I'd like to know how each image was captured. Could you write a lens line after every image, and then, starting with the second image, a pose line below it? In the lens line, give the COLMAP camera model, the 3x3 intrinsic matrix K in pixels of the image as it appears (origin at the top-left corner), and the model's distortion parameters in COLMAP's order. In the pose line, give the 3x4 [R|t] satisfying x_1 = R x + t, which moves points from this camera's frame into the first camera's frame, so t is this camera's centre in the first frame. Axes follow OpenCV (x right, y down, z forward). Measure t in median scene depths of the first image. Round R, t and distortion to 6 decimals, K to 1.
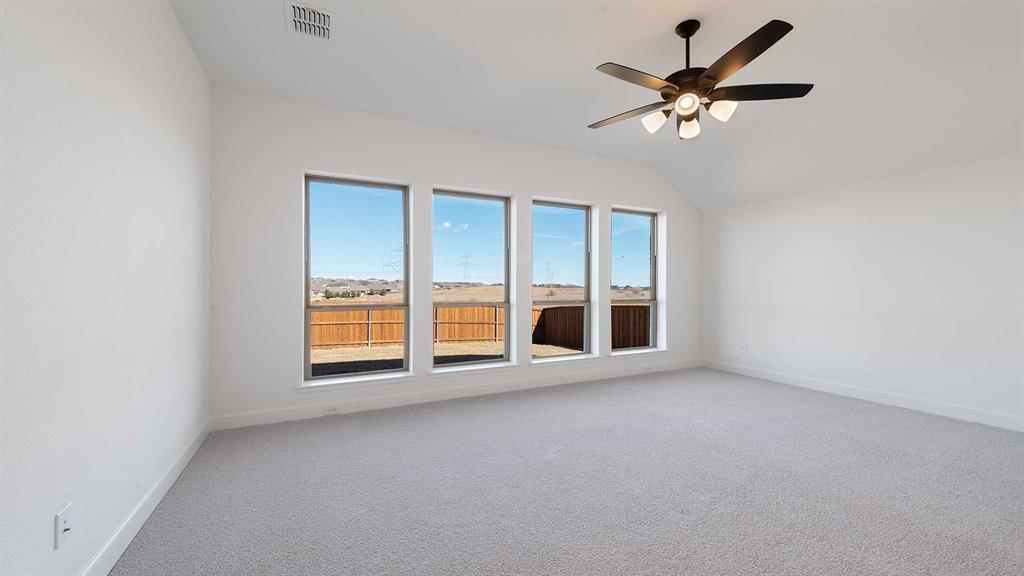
lens RADIAL K [[399.9, 0, 512.0], [0, 399.9, 293.3], [0, 0, 1]] dist [0.001245, 0.000097]
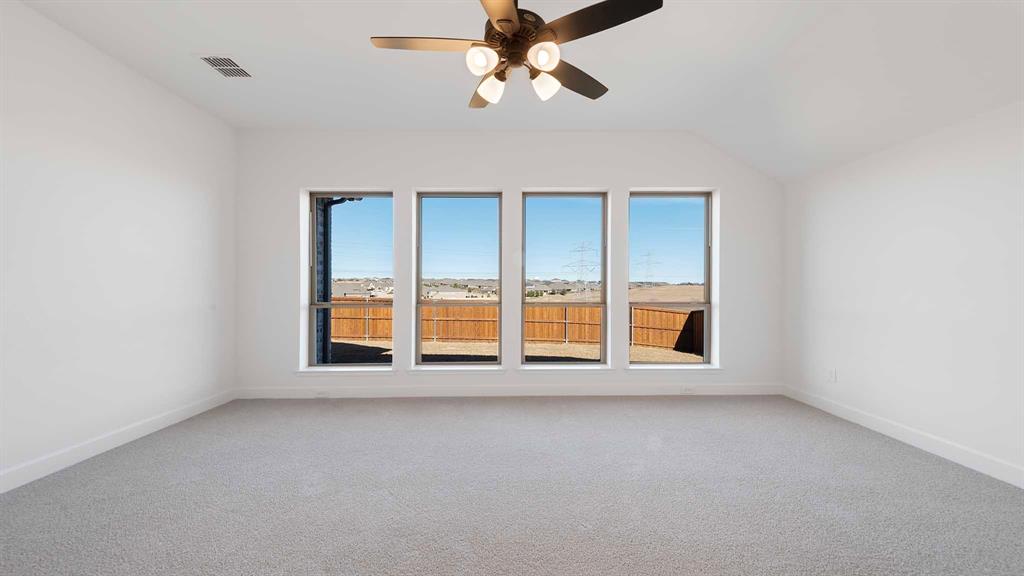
lens RADIAL K [[399.9, 0, 511.3], [0, 399.9, 280.8], [0, 0, 1]] dist [0.001245, 0.000097]
pose [[0.900408, -0.007415, -0.434983, 0.132999], [-0.006046, 0.999545, -0.029554, -0.000244], [0.435004, 0.029241, 0.899954, 0.047410]]
